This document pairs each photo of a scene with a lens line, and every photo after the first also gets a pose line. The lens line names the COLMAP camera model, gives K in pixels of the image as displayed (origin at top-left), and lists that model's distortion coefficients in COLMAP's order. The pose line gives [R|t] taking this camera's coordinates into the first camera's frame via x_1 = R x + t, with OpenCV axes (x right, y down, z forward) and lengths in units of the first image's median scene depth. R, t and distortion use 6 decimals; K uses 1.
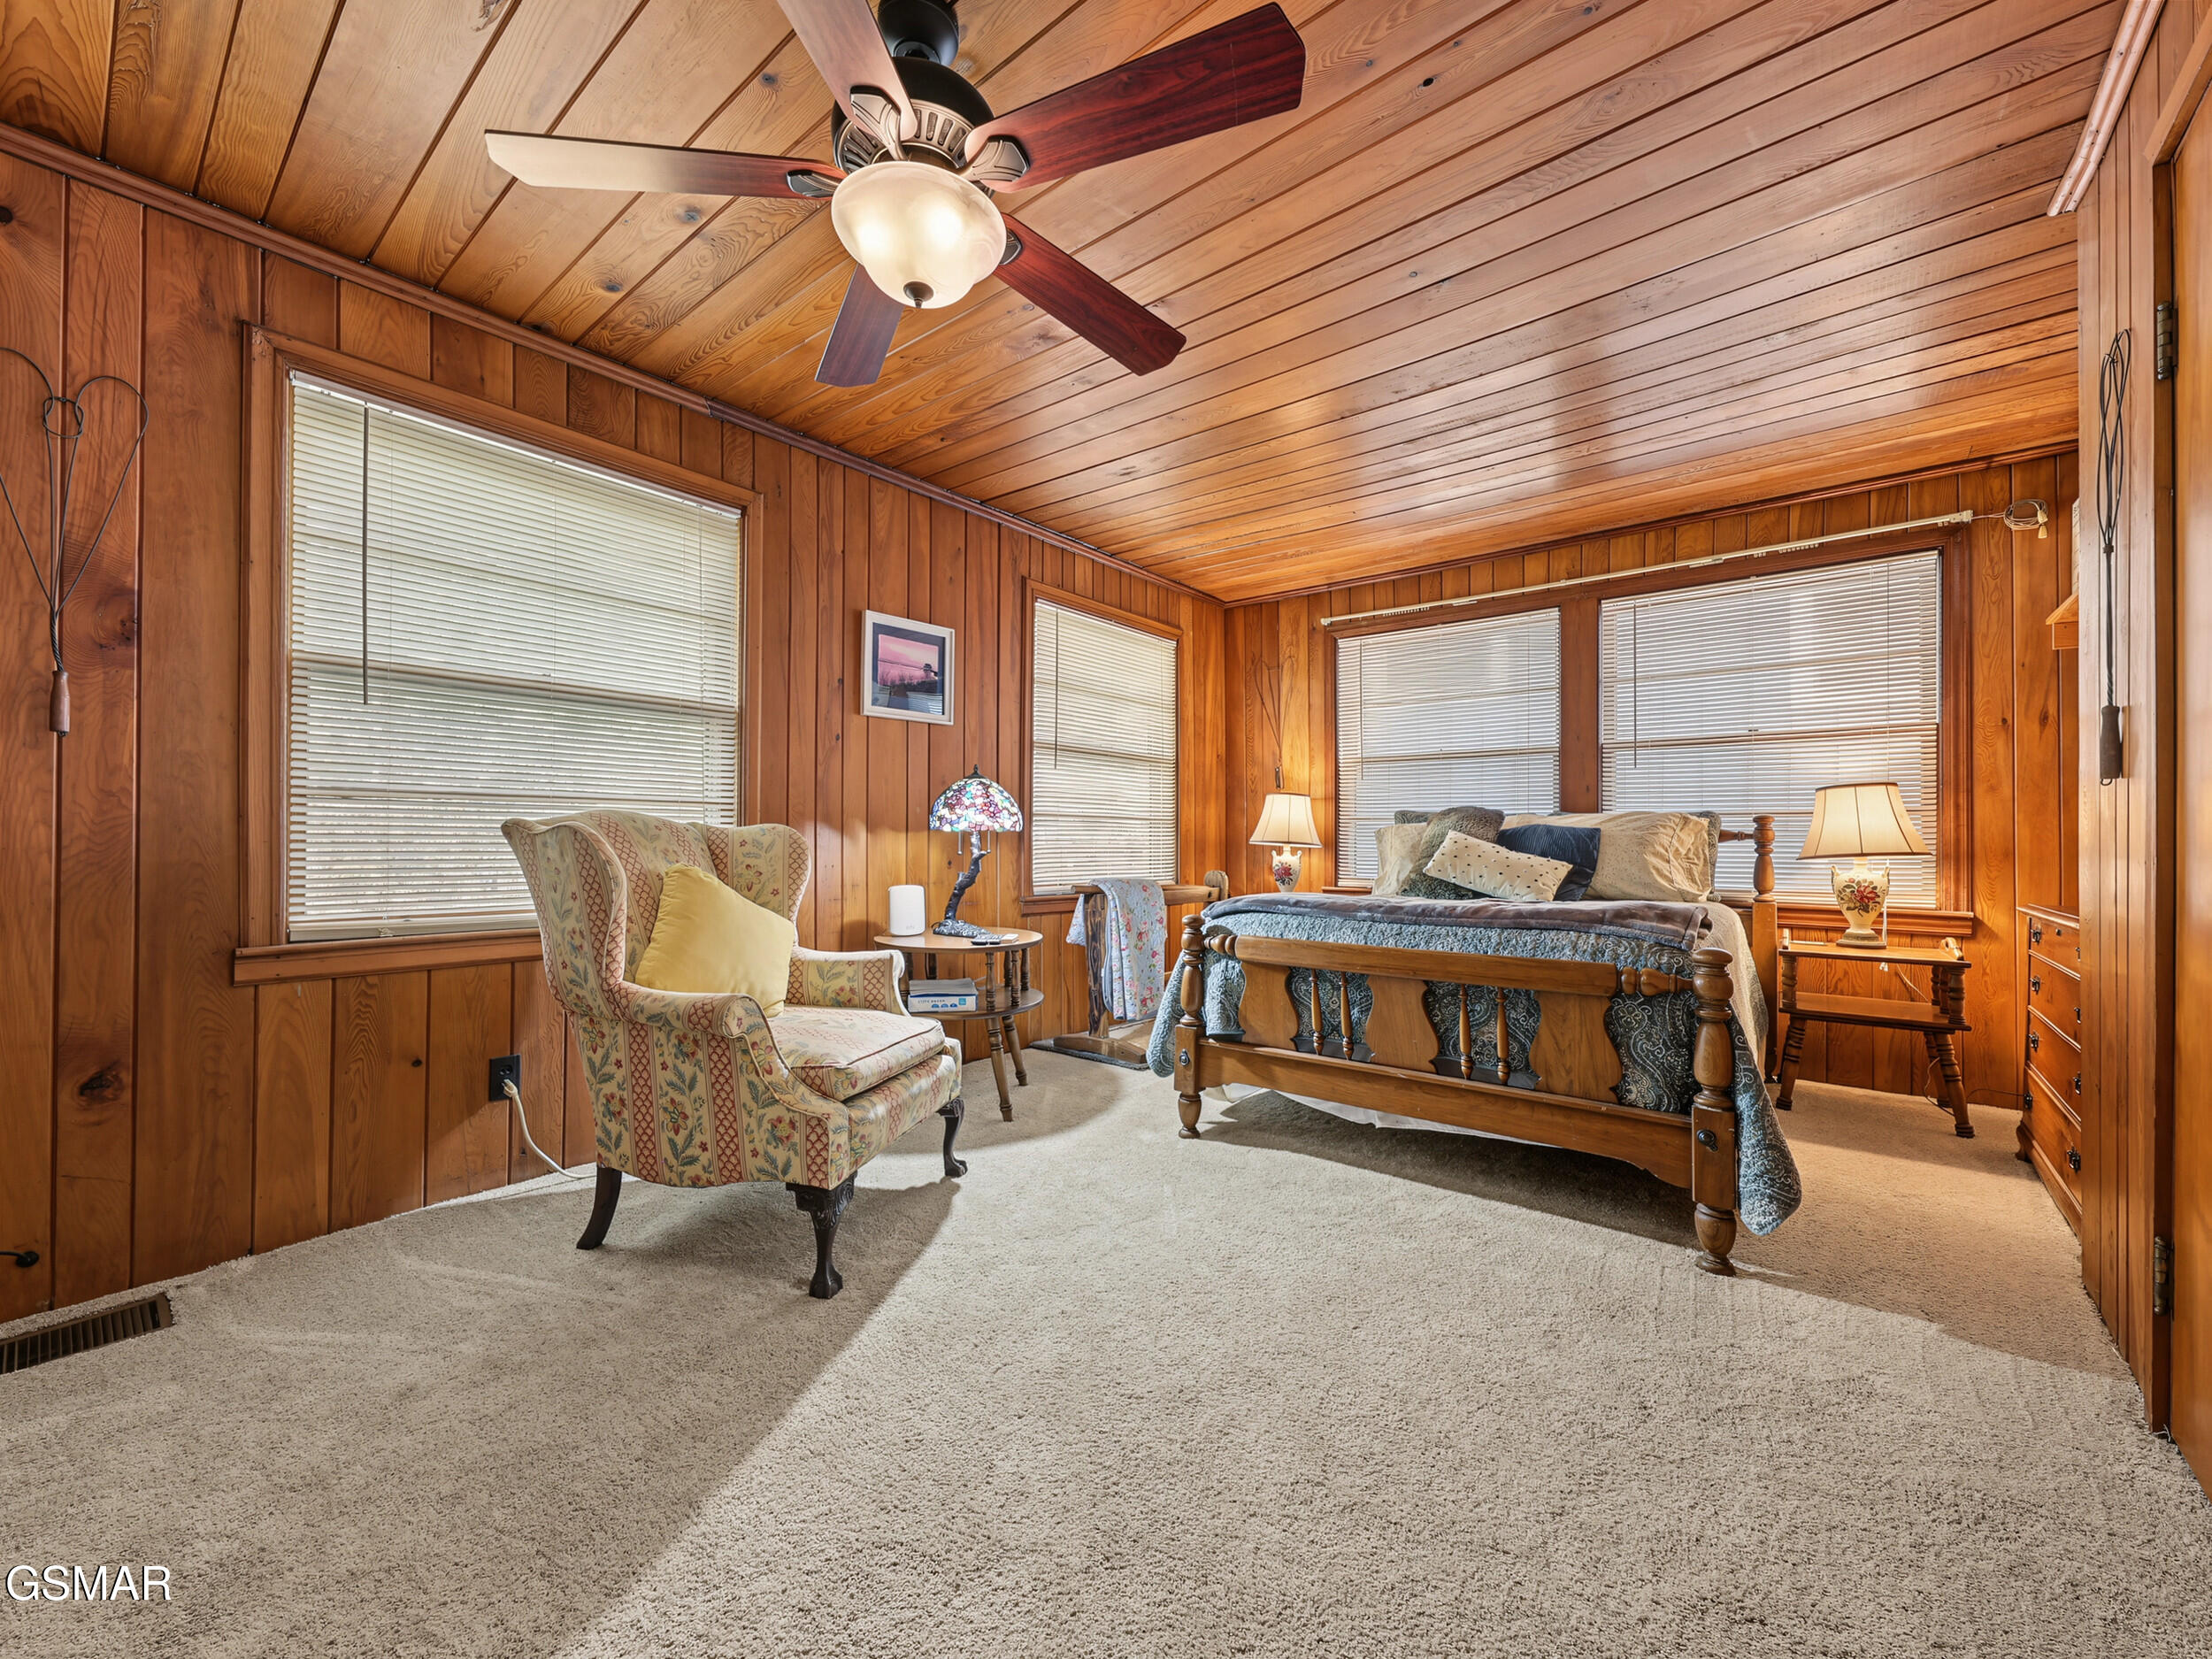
lens RADIAL K [[878.8, 0, 1092.4], [0, 878.8, 833.9], [0, 0, 1]] dist [-0.001059, -0.000002]
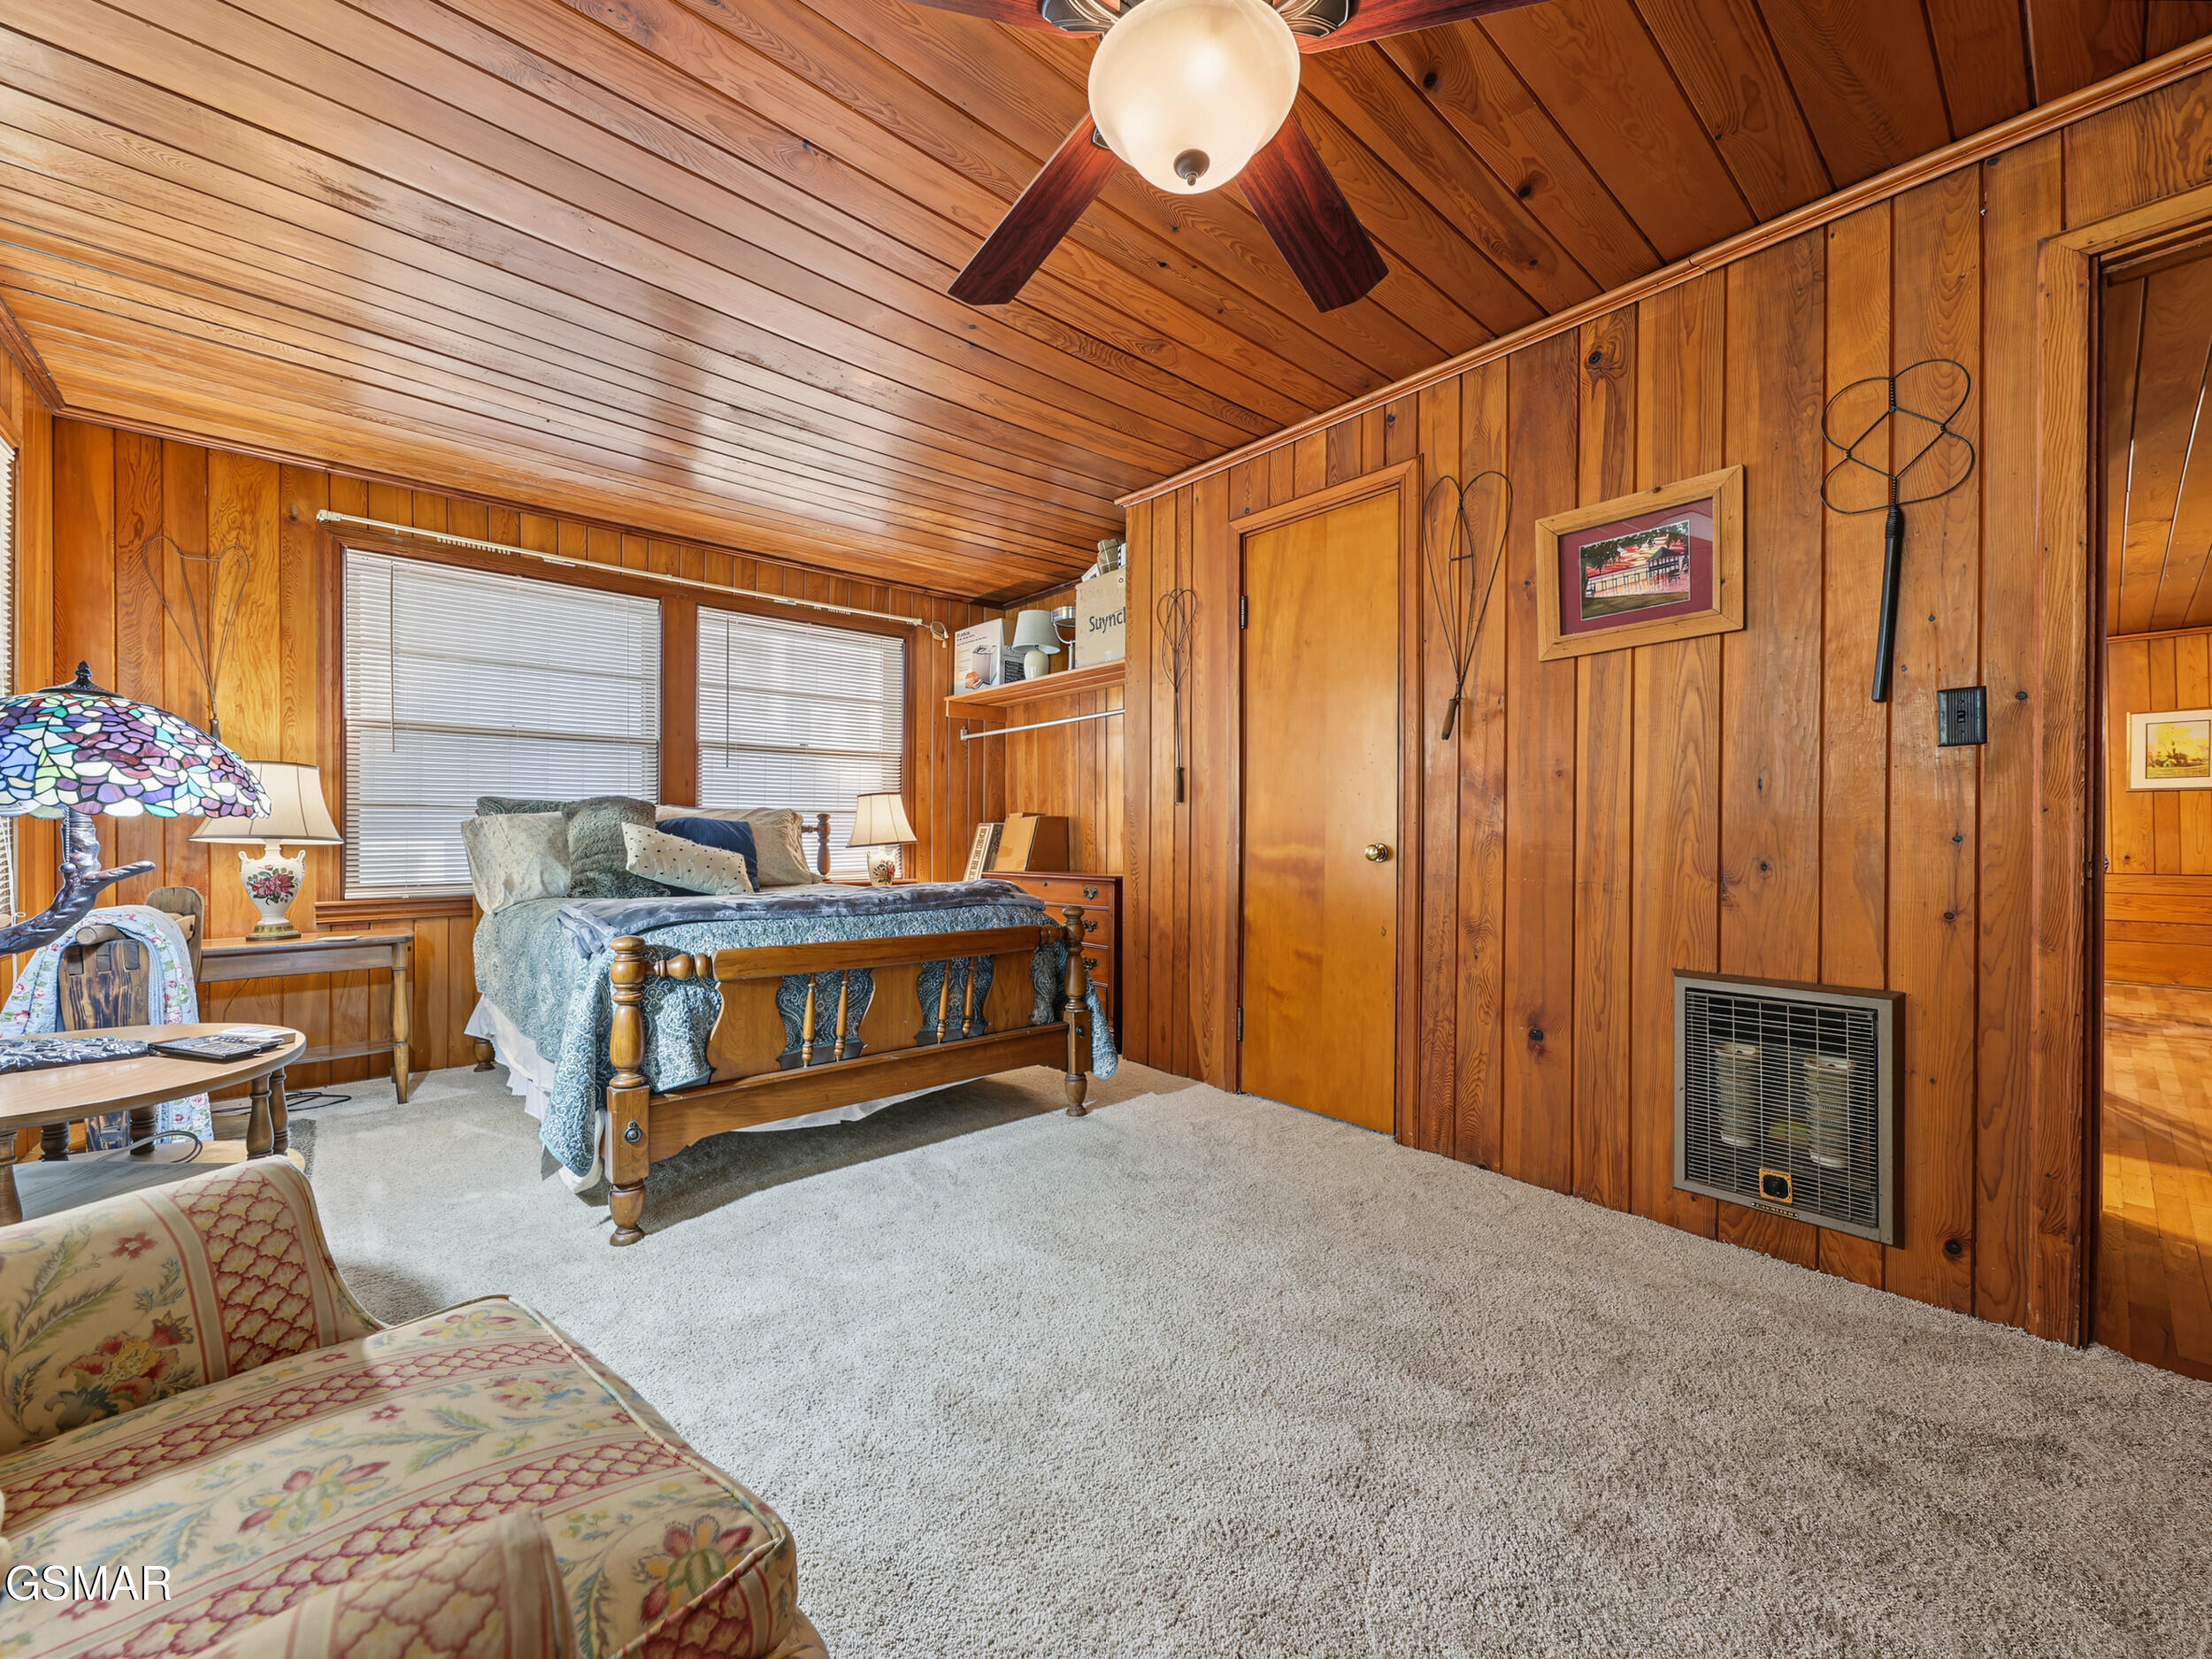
lens RADIAL K [[878.8, 0, 1092.4], [0, 878.8, 833.9], [0, 0, 1]] dist [-0.001059, -0.000002]
pose [[0.166690, -0.003979, 0.986001, -0.481403], [-0.005682, 0.999971, 0.004996, 0.000629], [-0.985993, -0.006435, 0.166663, 0.443161]]
